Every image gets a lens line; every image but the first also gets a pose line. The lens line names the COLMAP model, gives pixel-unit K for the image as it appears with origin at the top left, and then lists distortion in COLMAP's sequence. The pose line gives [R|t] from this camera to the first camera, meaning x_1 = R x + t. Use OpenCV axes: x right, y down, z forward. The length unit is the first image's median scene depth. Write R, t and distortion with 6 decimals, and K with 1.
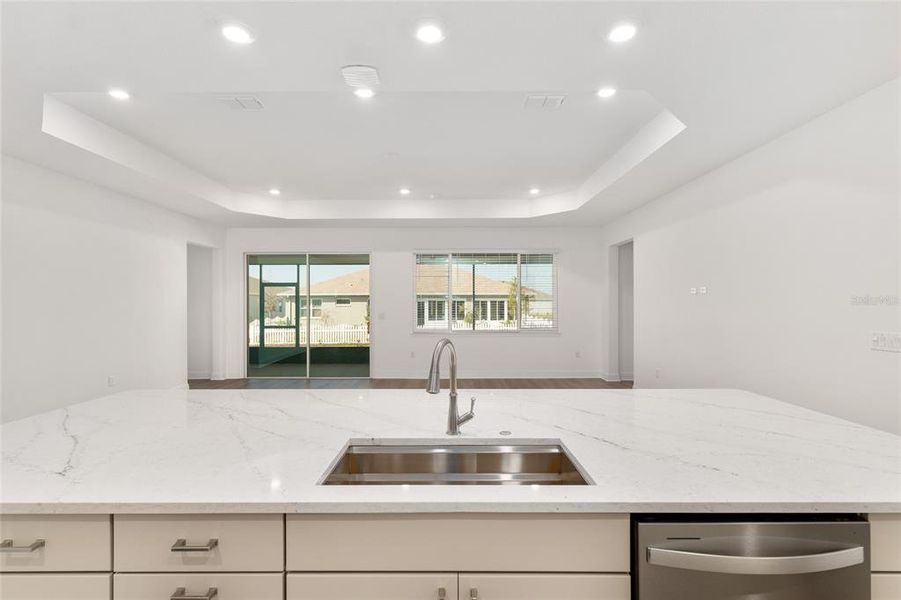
lens RADIAL K [[414.8, 0, 448.5], [0, 414.8, 298.4], [0, 0, 1]] dist [-0.000080, 0.000011]
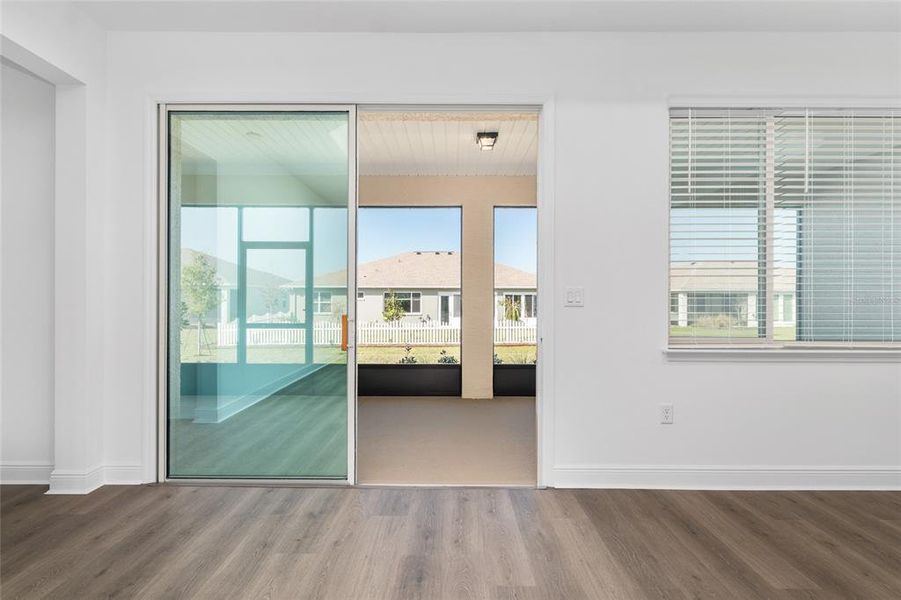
lens RADIAL K [[410.1, 0, 450.0], [0, 410.1, 300.6], [0, 0, 1]] dist [0.001435, -0.000034]
pose [[0.999978, 0.006066, -0.002825, -0.189246], [-0.006034, 0.999920, 0.011148, 0.030670], [0.002892, -0.011131, 0.999934, 0.492218]]
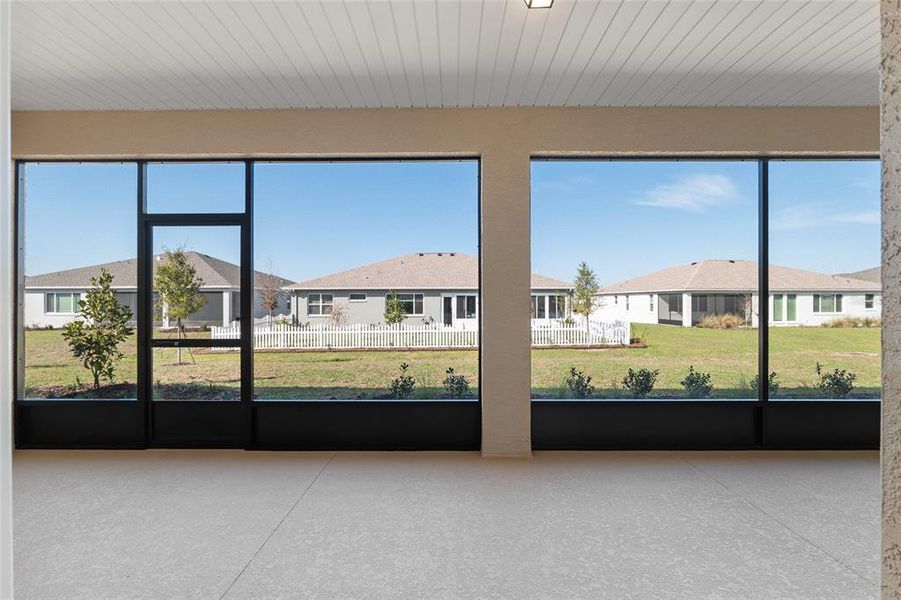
lens RADIAL K [[386.7, 0, 450.7], [0, 386.7, 297.6], [0, 0, 1]] dist [0.000826, 0.000119]
pose [[0.999985, 0.000642, -0.005403, -0.198733], [-0.000638, 1.000000, 0.000752, 0.031654], [0.005403, -0.000748, 0.999985, 0.696491]]
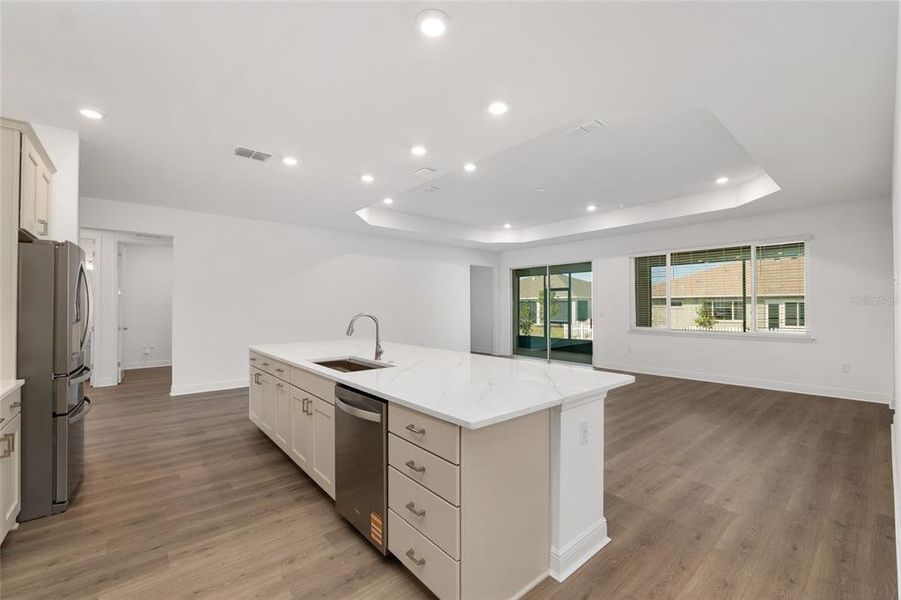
lens RADIAL K [[367.4, 0, 450.5], [0, 367.4, 300.0], [0, 0, 1]] dist [-0.016202, 0.000131]
pose [[0.649388, -0.010508, -0.760385, 0.247810], [0.006541, 0.999945, -0.008232, 0.006439], [0.760429, 0.000372, 0.649421, 0.011115]]
